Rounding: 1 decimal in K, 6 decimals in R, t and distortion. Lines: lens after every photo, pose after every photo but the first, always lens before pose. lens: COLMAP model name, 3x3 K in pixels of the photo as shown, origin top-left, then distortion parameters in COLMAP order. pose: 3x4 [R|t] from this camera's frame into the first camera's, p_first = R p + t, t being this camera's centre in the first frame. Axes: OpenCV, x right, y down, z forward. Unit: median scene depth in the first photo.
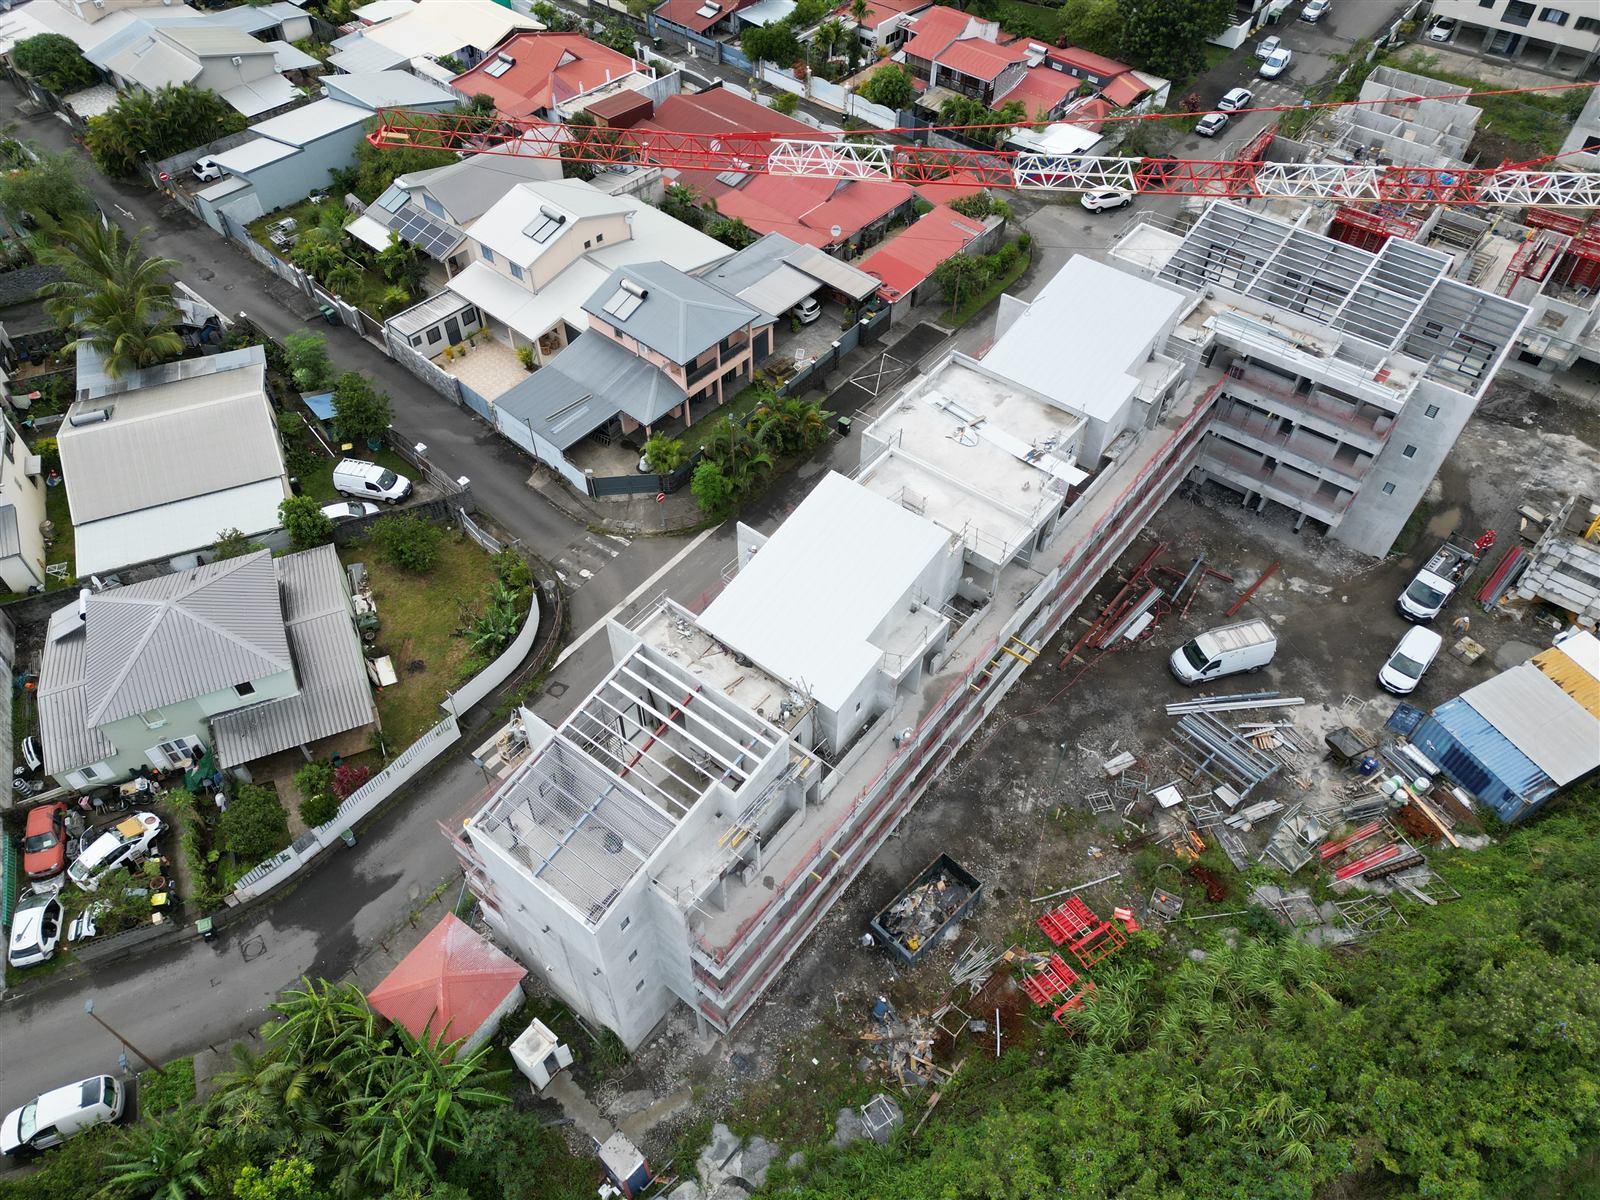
lens RADIAL K [[1110.8, 0, 800.0], [0, 1110.8, 600.0], [0, 0, 1]] dist [0.077562, -0.073033]
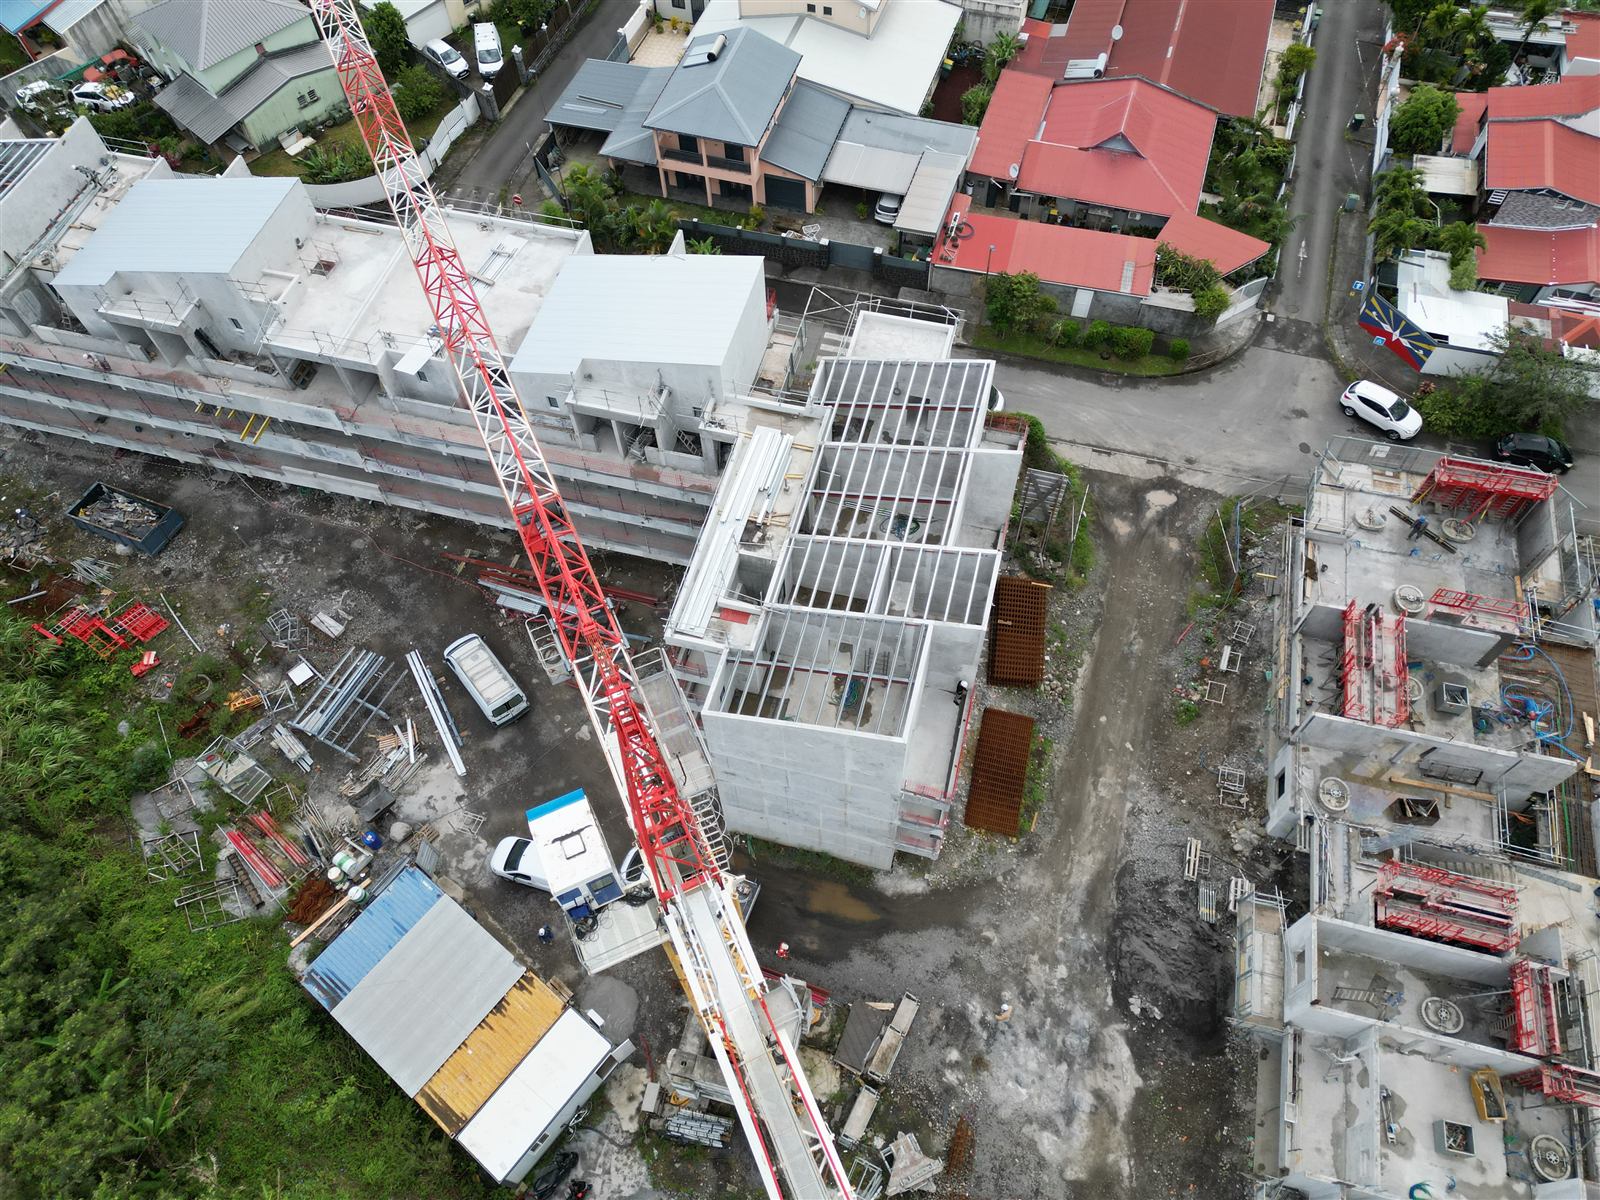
lens RADIAL K [[1110.8, 0, 800.0], [0, 1110.8, 600.0], [0, 0, 1]] dist [0.077562, -0.073033]
pose [[0.395142, 0.770600, -0.500038, 0.731906], [-0.673286, 0.613259, 0.413037, -0.438708], [0.624939, 0.173460, 0.761159, 0.397124]]
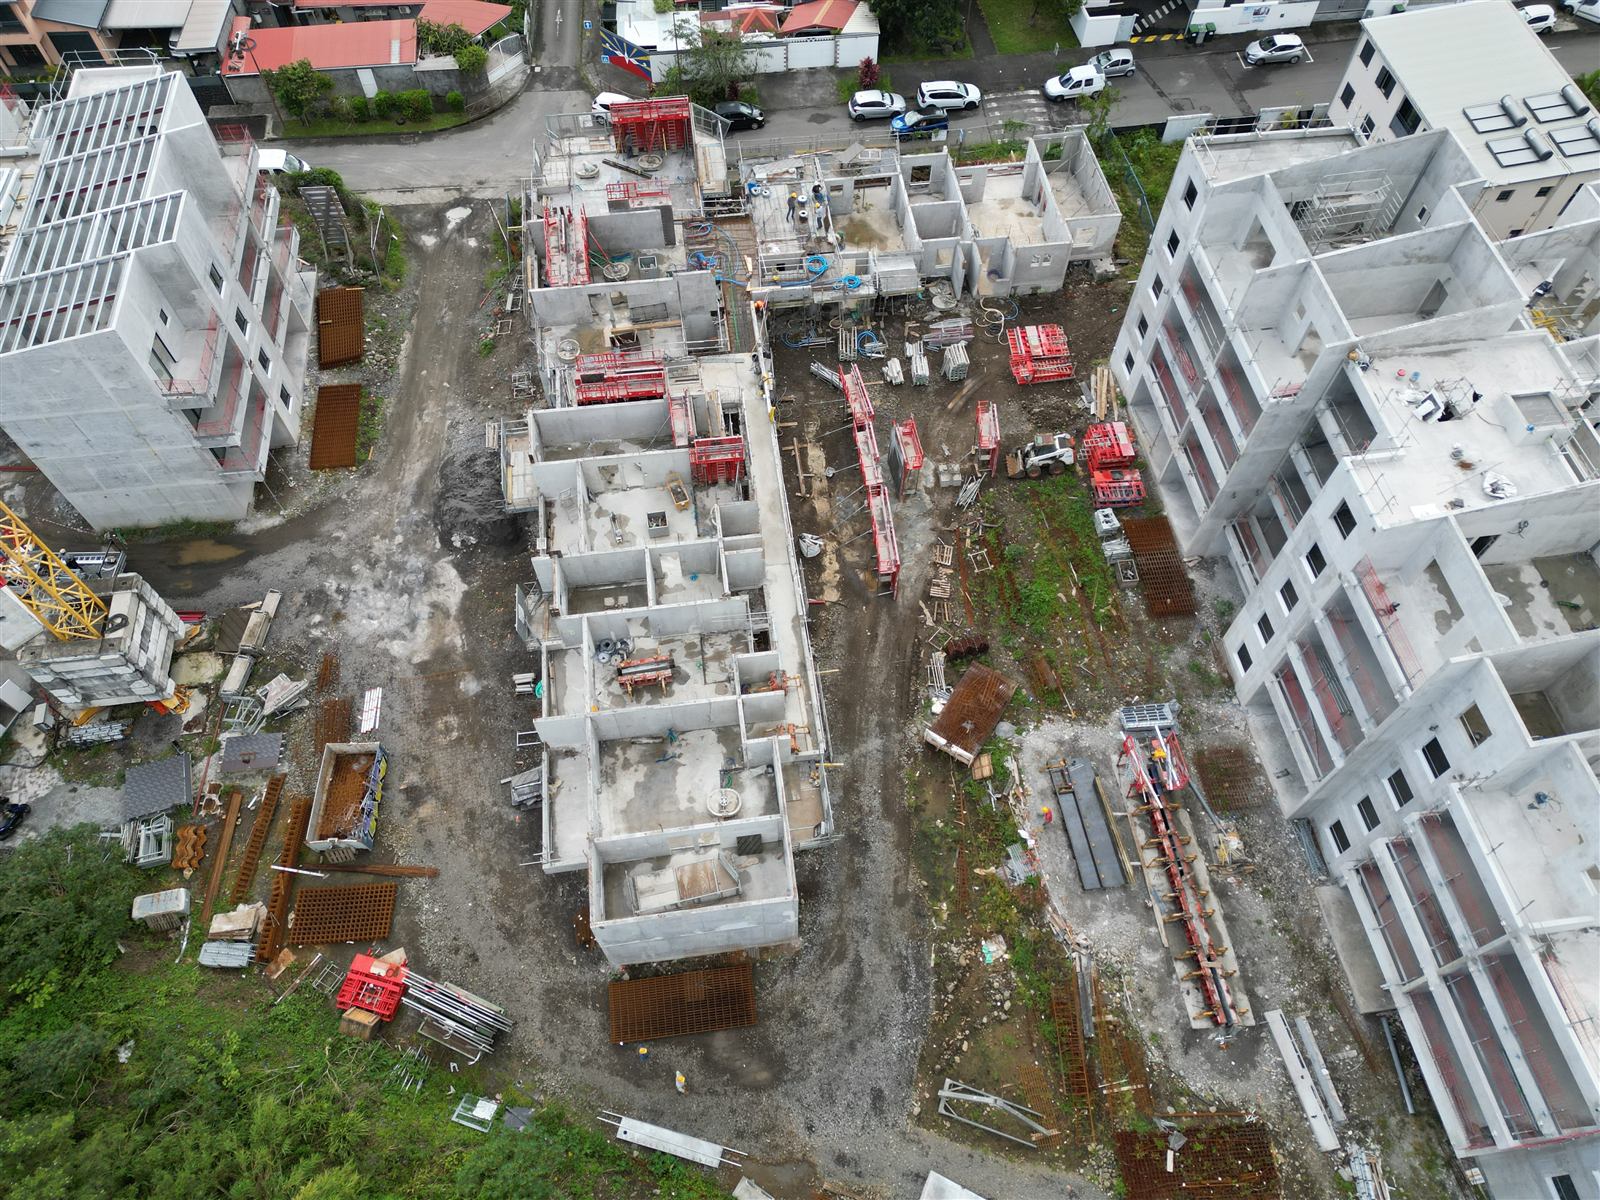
lens RADIAL K [[1110.8, 0, 800.0], [0, 1110.8, 600.0], [0, 0, 1]] dist [0.077562, -0.073033]
pose [[0.710273, 0.594982, -0.376176, 1.167841], [-0.528791, 0.803722, 0.272783, -0.479690], [0.464642, 0.005168, 0.885484, 0.440218]]
